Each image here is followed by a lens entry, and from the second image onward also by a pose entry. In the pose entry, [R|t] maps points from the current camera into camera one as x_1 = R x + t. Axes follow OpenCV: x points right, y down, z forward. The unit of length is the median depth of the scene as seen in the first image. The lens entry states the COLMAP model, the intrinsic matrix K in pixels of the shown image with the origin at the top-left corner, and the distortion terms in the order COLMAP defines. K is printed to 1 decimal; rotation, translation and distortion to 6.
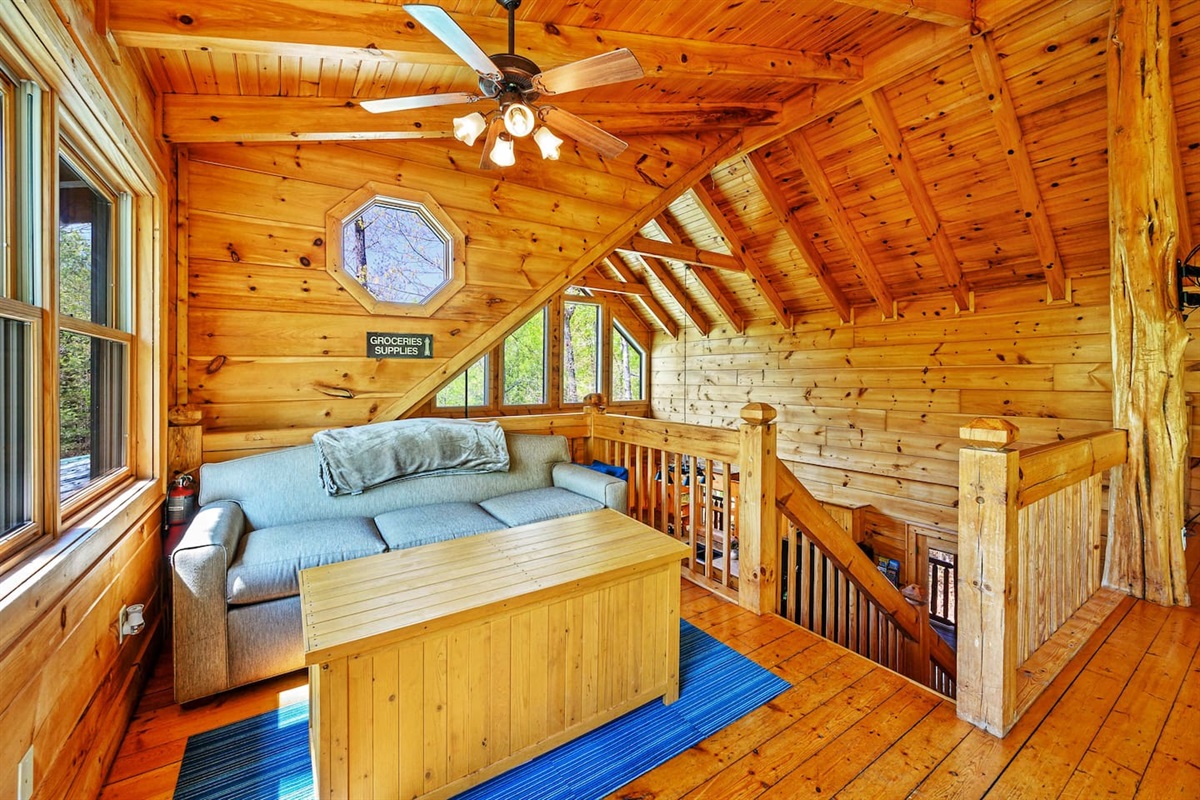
lens RADIAL K [[480.4, 0, 599.8], [0, 480.4, 379.2], [0, 0, 1]] dist [-0.000298, 0.000013]
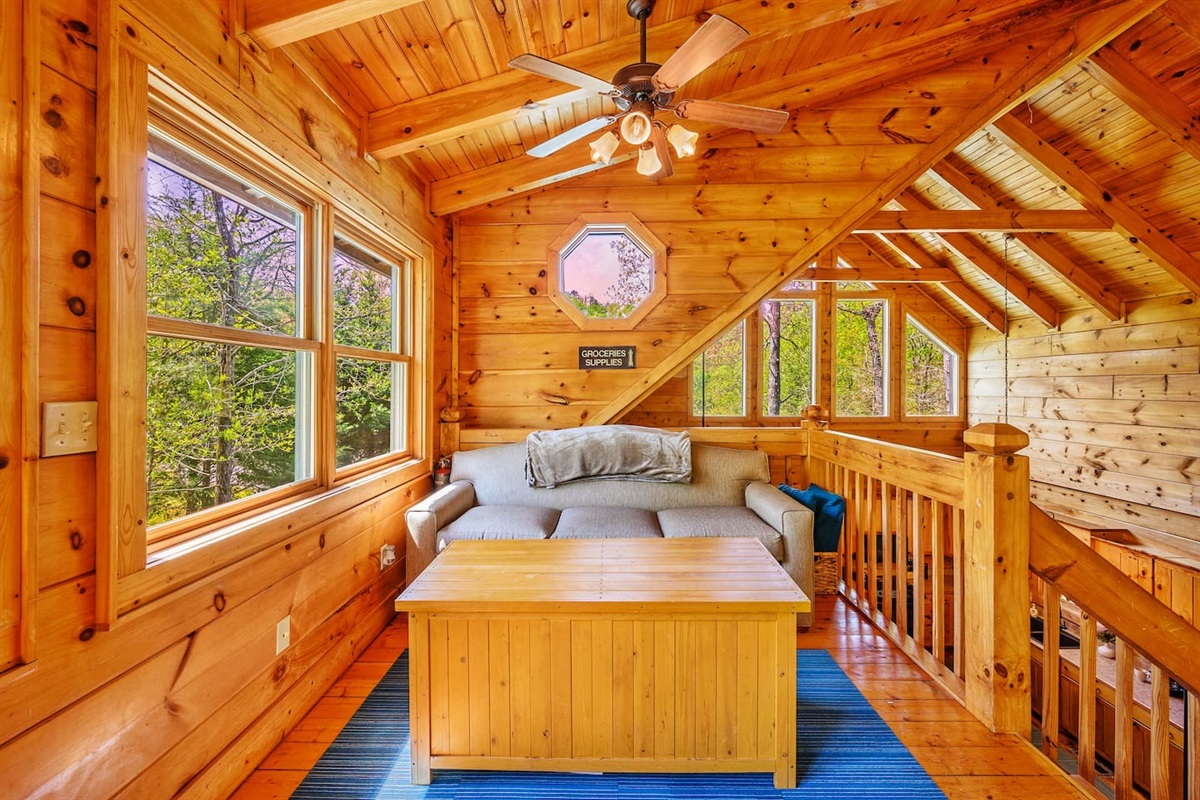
lens RADIAL K [[489.7, 0, 601.3], [0, 489.7, 383.1], [0, 0, 1]] dist [-0.000489, 0.000052]
pose [[0.825859, -0.004582, -0.563858, 0.207352], [-0.002230, 0.999933, -0.011391, 0.000554], [0.563872, 0.010665, 0.825793, 0.077741]]
